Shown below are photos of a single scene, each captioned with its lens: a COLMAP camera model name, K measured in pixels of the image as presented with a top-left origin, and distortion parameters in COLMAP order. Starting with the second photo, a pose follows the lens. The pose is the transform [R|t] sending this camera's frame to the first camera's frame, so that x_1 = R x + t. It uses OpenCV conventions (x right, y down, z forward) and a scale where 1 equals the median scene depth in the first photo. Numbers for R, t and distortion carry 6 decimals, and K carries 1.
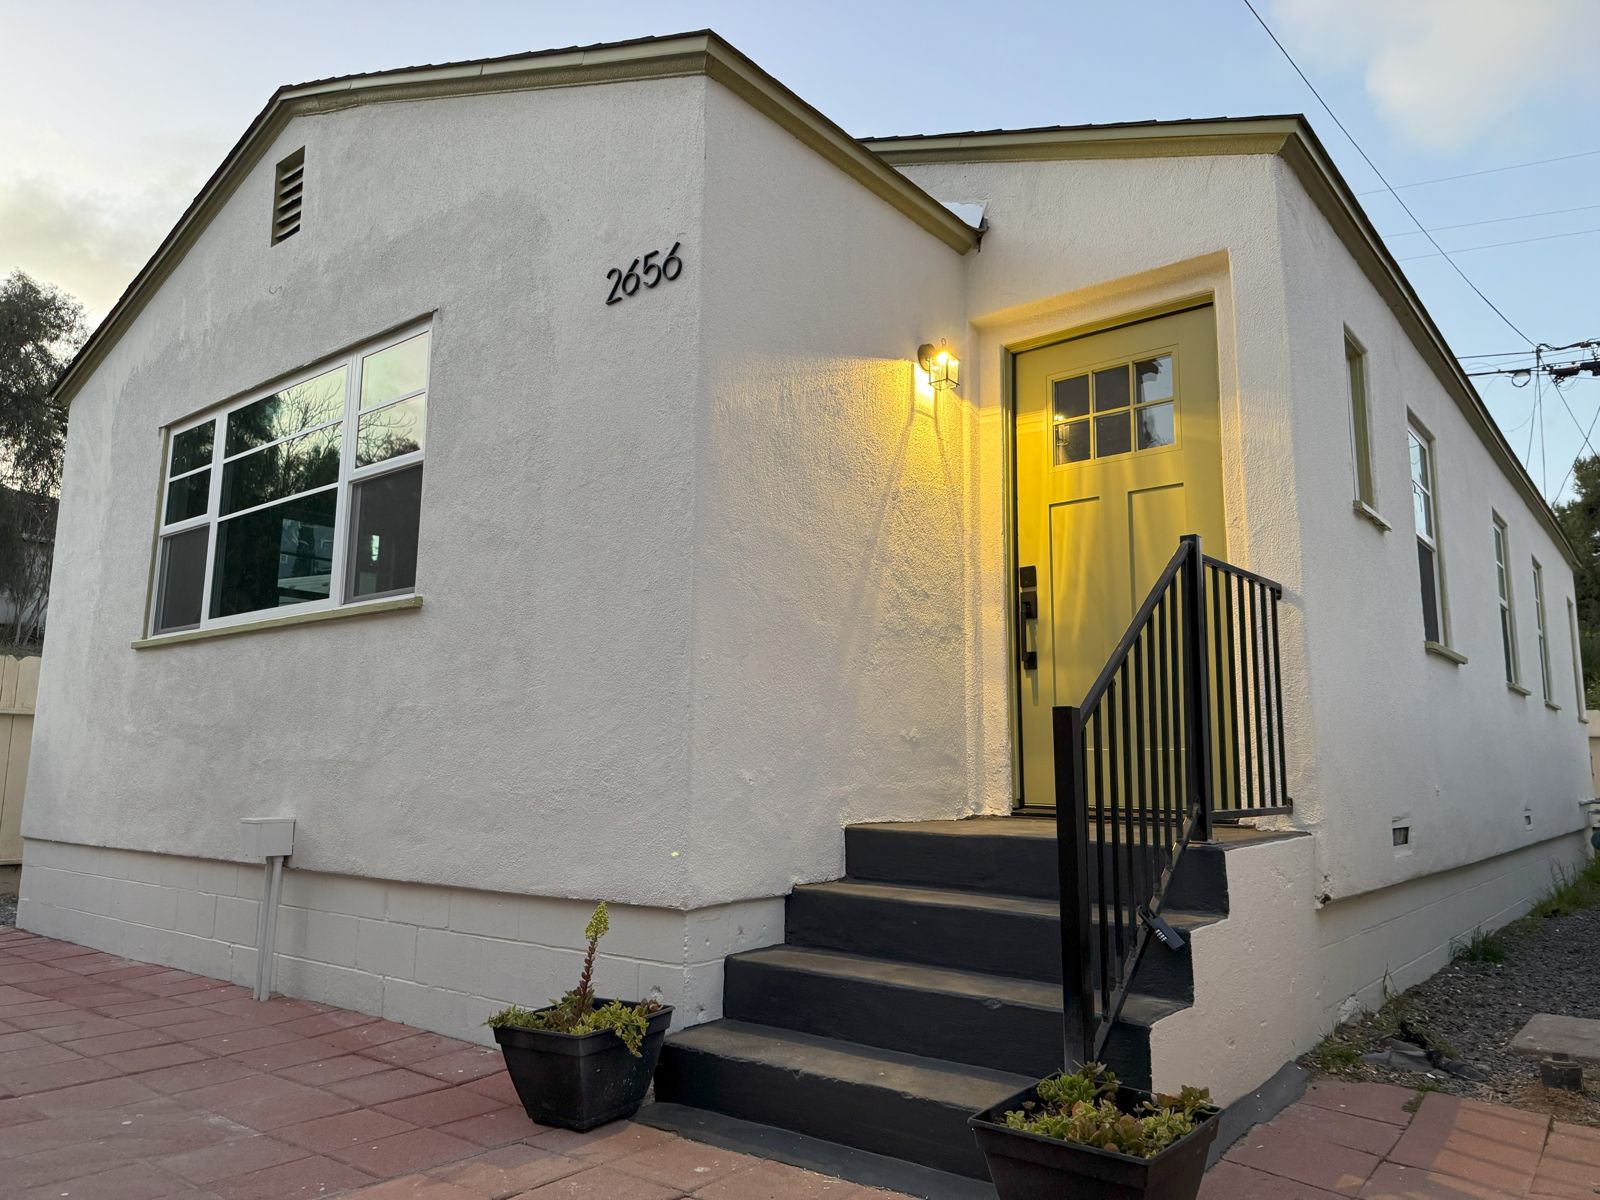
lens RADIAL K [[1118.9, 0, 800.0], [0, 1118.9, 600.0], [0, 0, 1]] dist [0.046508, -0.052456]
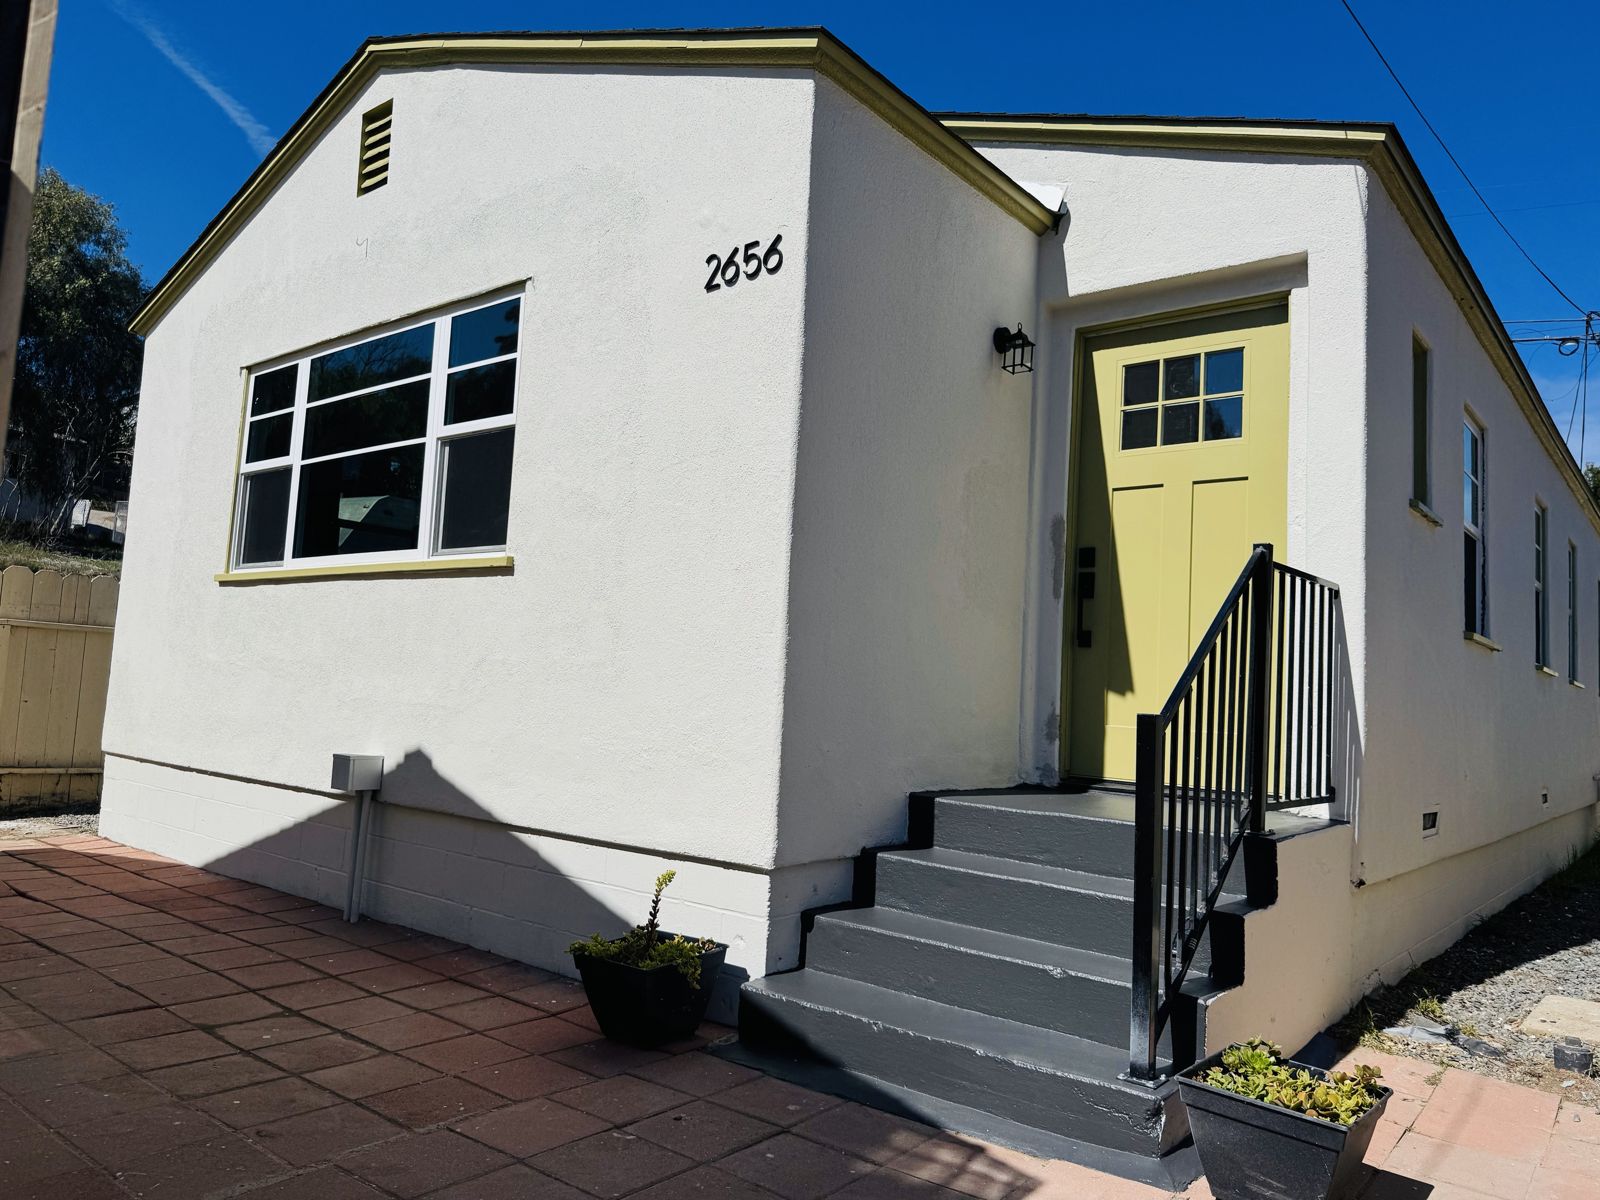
lens RADIAL K [[1129.2, 0, 782.6], [0, 1129.2, 595.0], [0, 0, 1]] dist [0.040905, -0.050467]
pose [[0.998946, 0.042510, -0.017294, -0.060196], [-0.041290, 0.996988, 0.065650, -0.045227], [0.020033, -0.064866, 0.997693, -0.054516]]
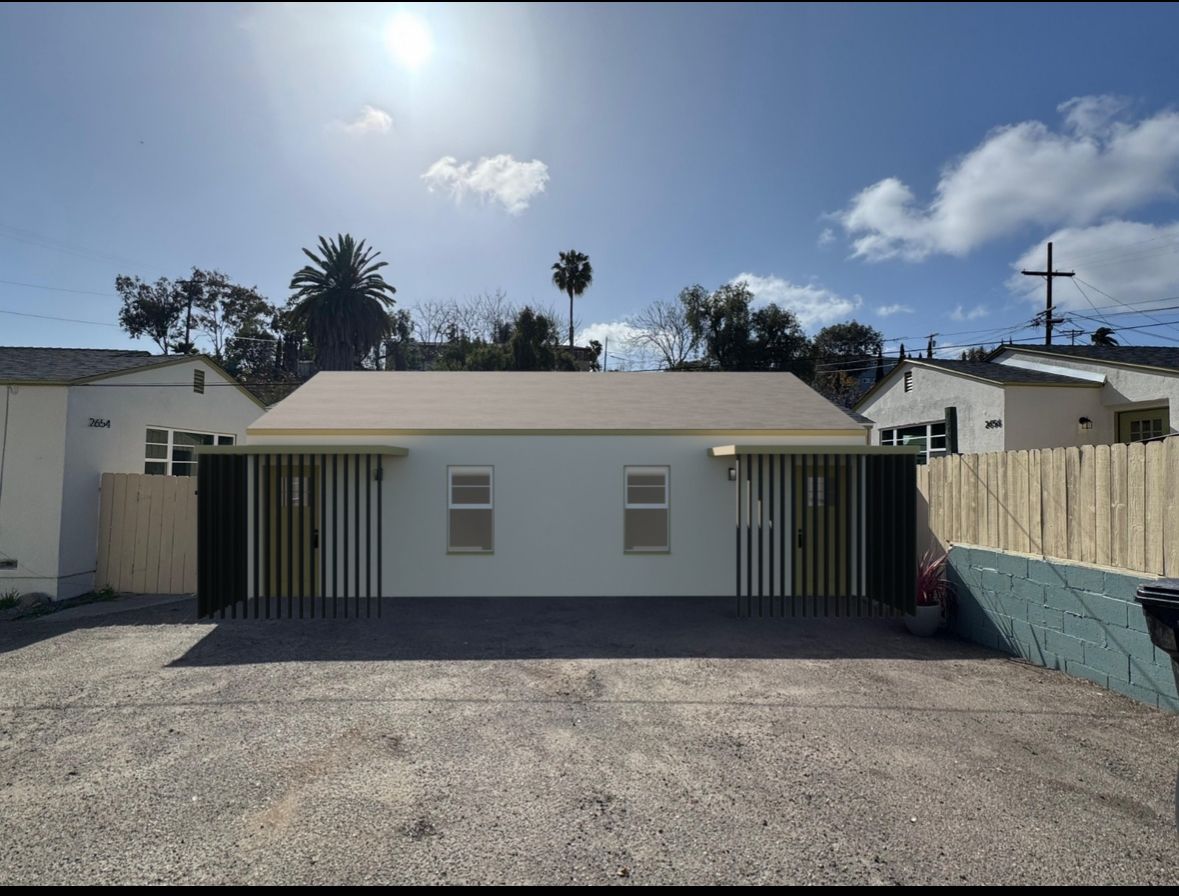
lens RADIAL K [[607.3, 0, 589.4], [0, 607.3, 476.0], [0, 0, 1]] dist [-0.000826, -0.000061]
pose [[0.641764, -0.017326, -0.766706, 0.632403], [0.126679, 0.988406, 0.083700, -0.427266], [0.756367, -0.150841, 0.636518, -1.715127]]
